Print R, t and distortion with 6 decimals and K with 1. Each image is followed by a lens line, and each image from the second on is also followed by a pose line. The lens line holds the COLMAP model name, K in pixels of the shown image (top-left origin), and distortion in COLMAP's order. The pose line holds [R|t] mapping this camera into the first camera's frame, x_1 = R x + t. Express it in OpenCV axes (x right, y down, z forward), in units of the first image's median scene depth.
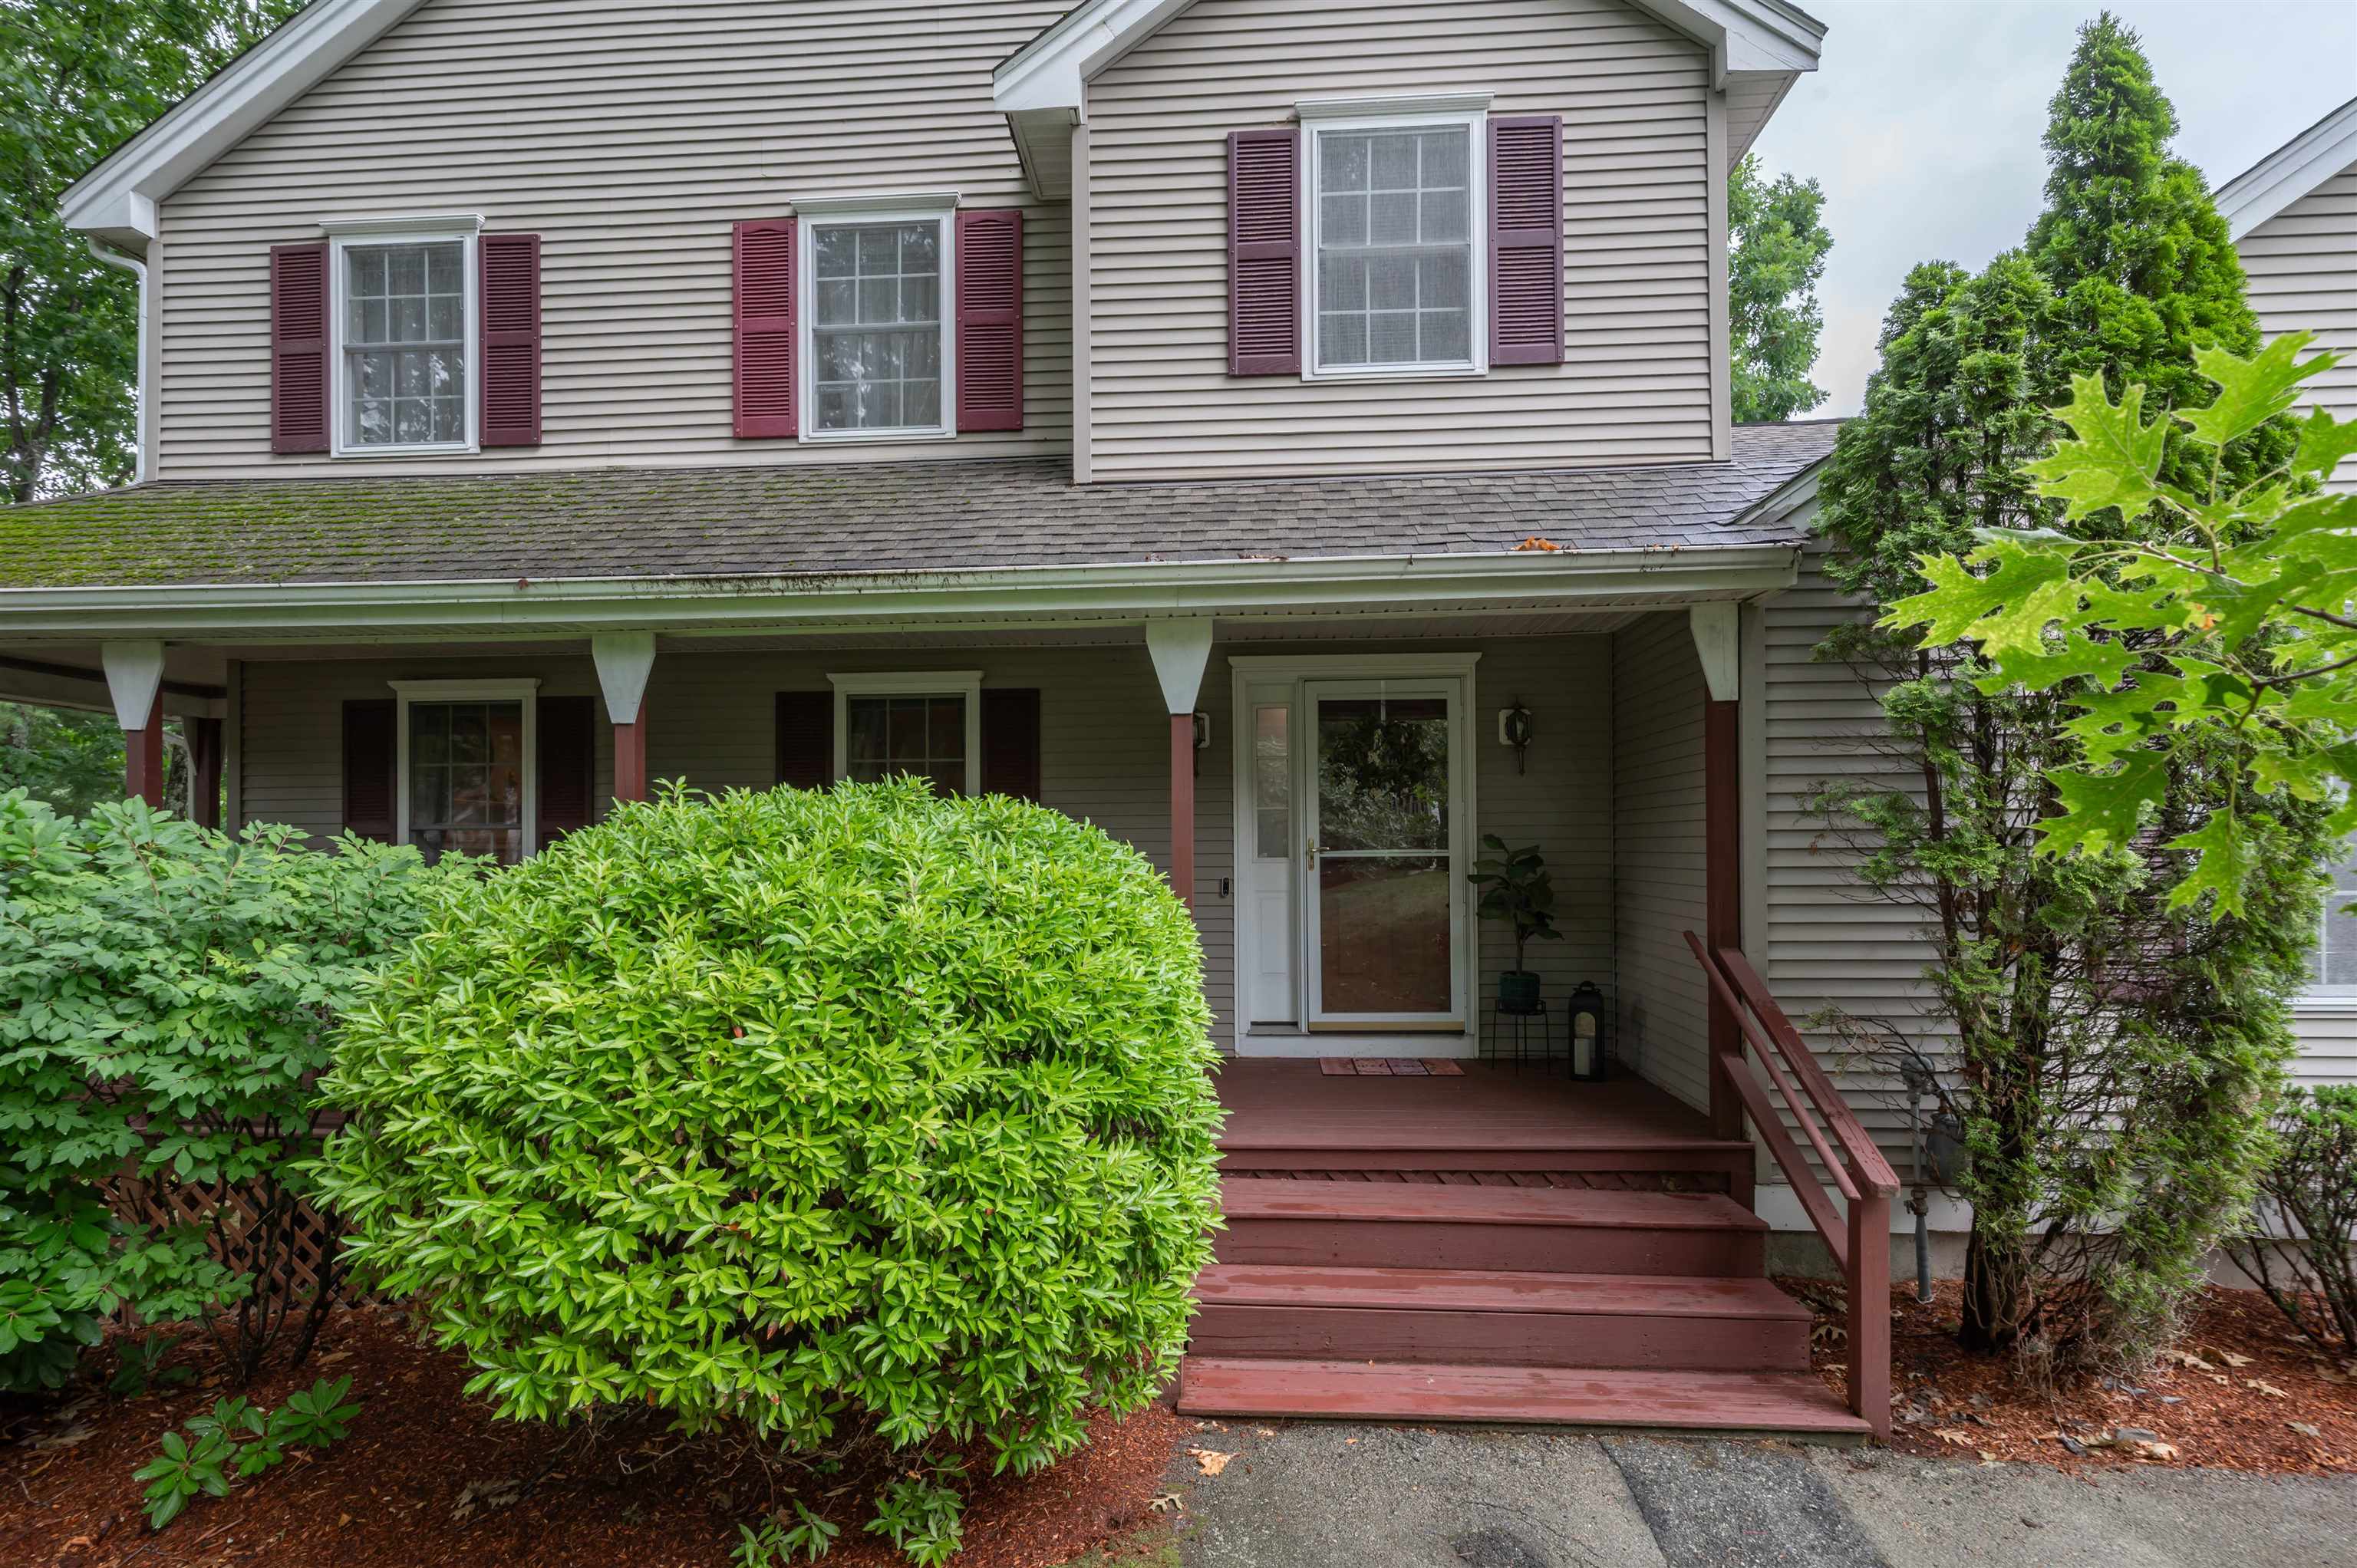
lens RADIAL K [[1160.6, 0, 1208.1], [0, 1160.6, 859.9], [0, 0, 1]] dist [0.000627, -0.000480]
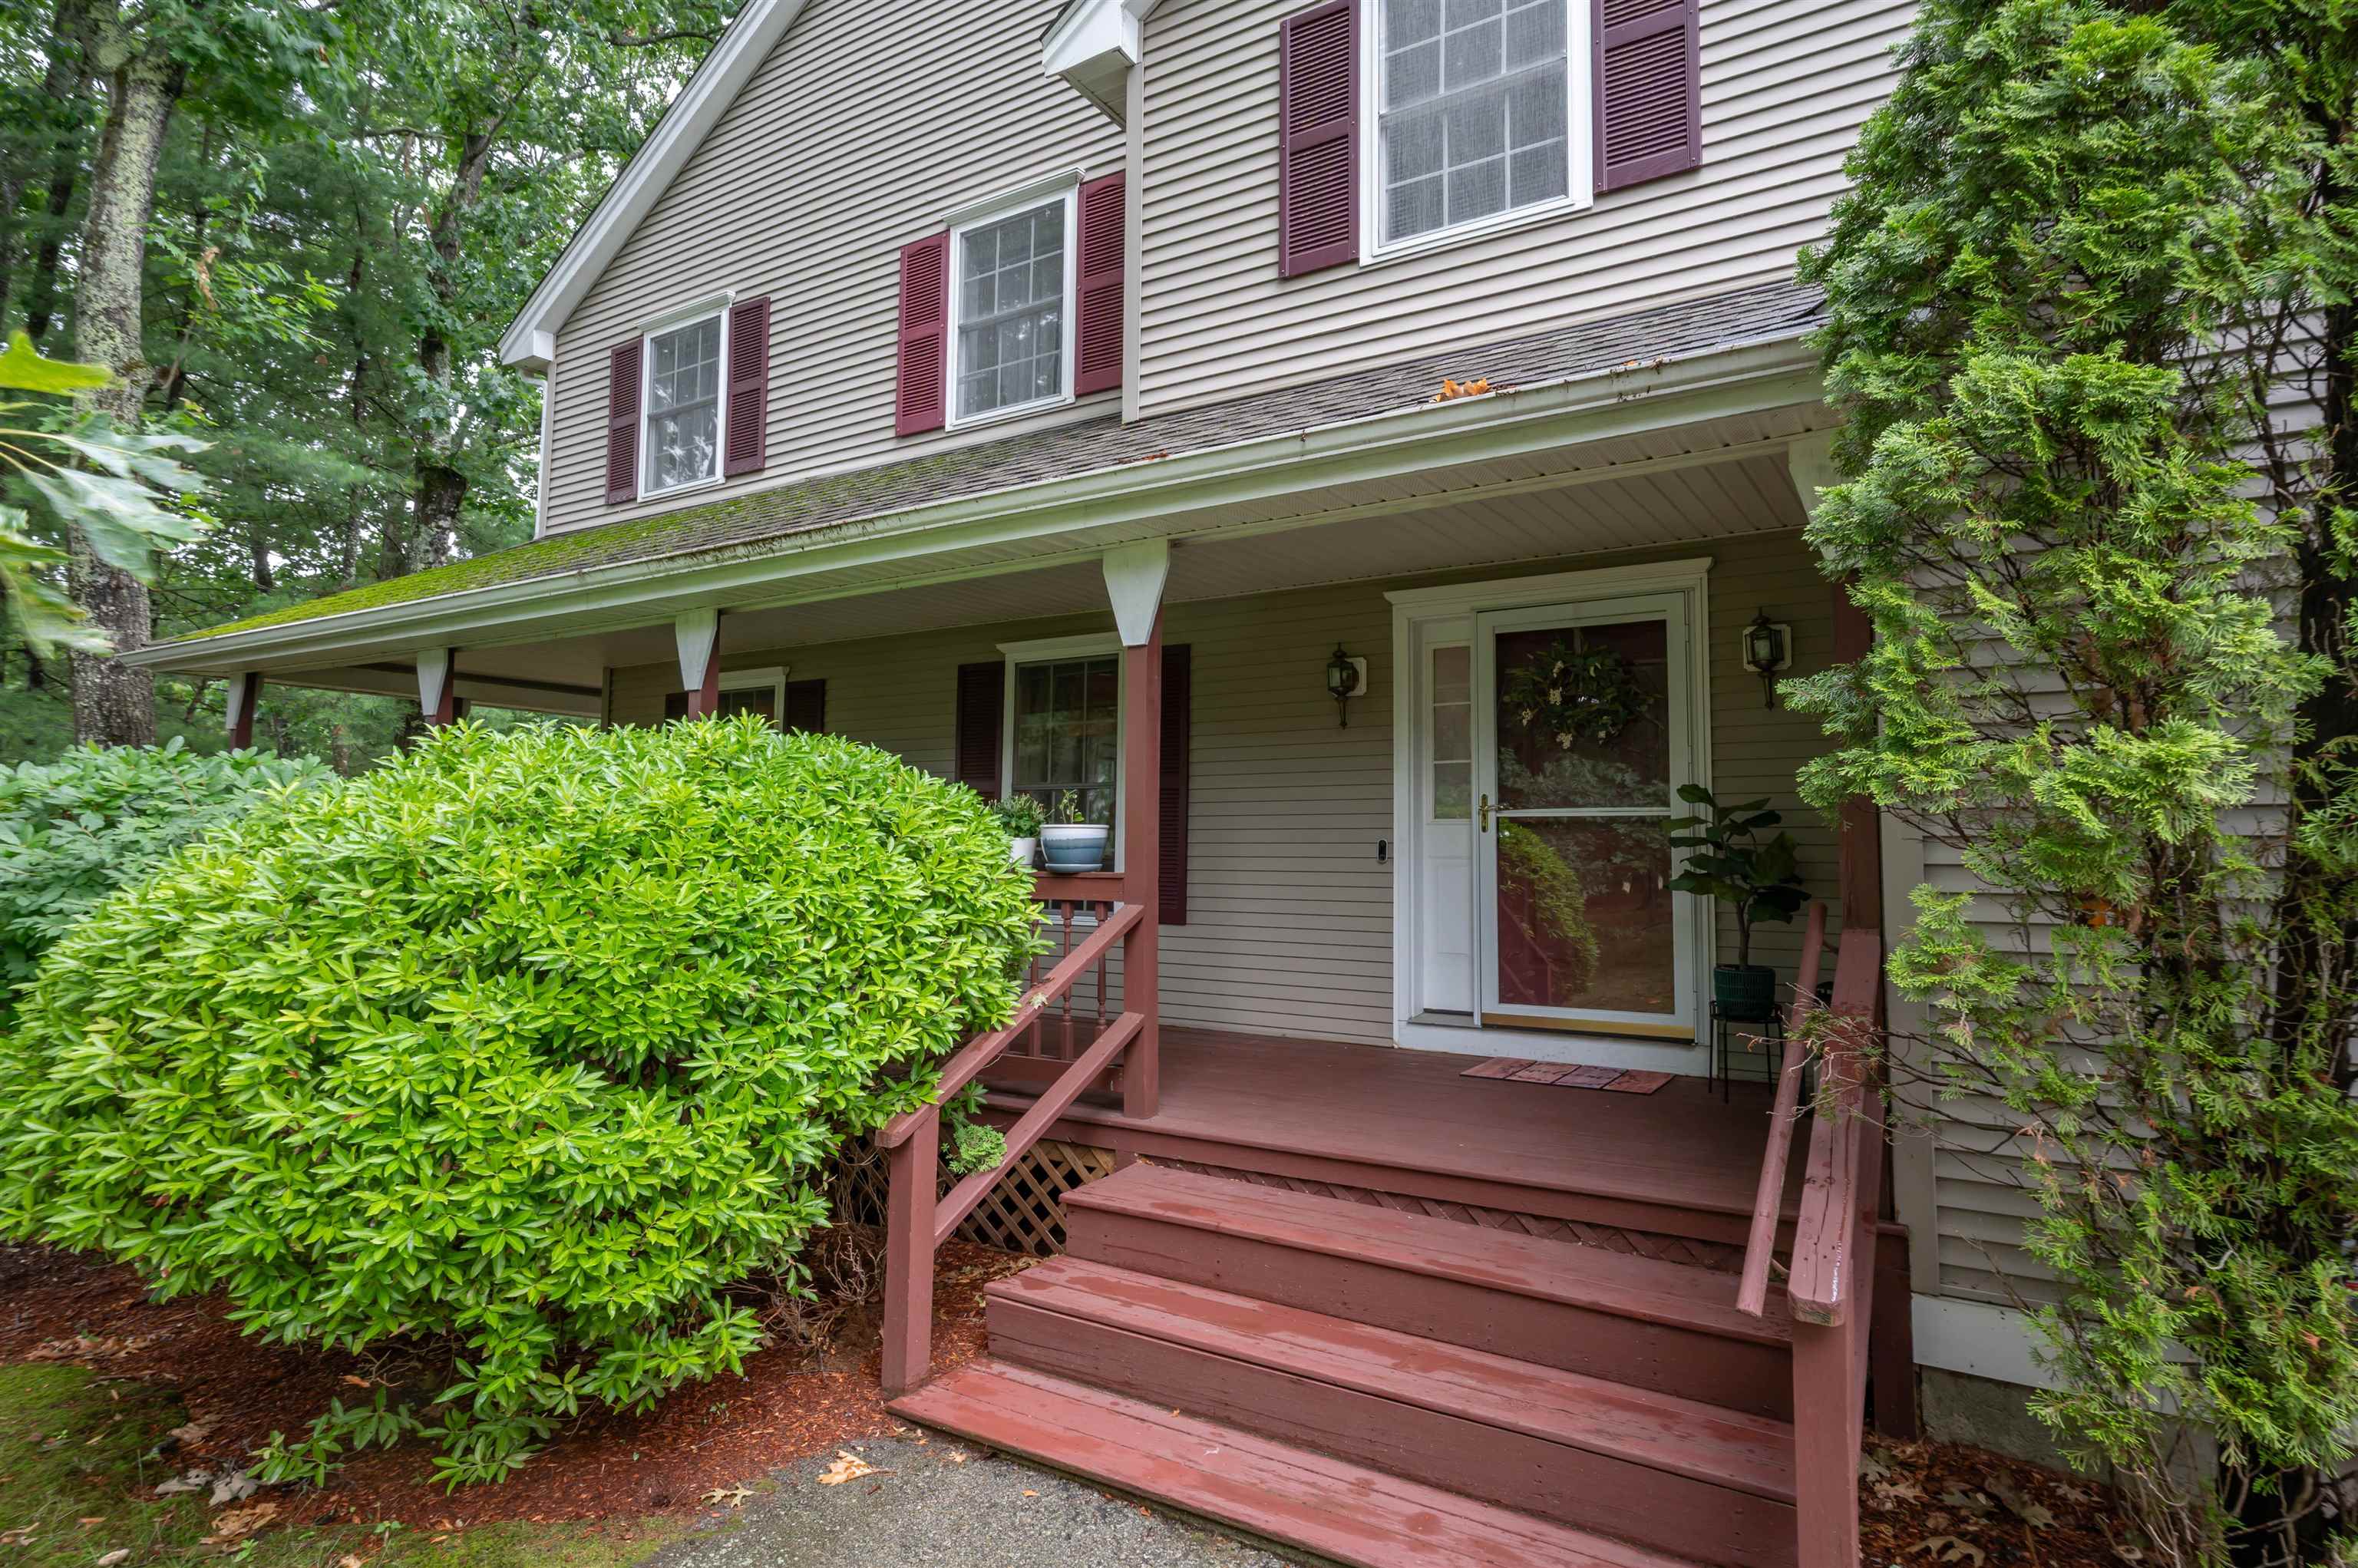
lens RADIAL K [[1161.1, 0, 1175.9], [0, 1161.1, 784.0], [0, 0, 1]] dist [0.000627, -0.000480]
pose [[0.880697, -0.020452, -0.473239, 0.356770], [-0.007203, 0.998374, -0.056550, 0.028045], [0.473626, 0.053212, 0.879117, 0.177847]]
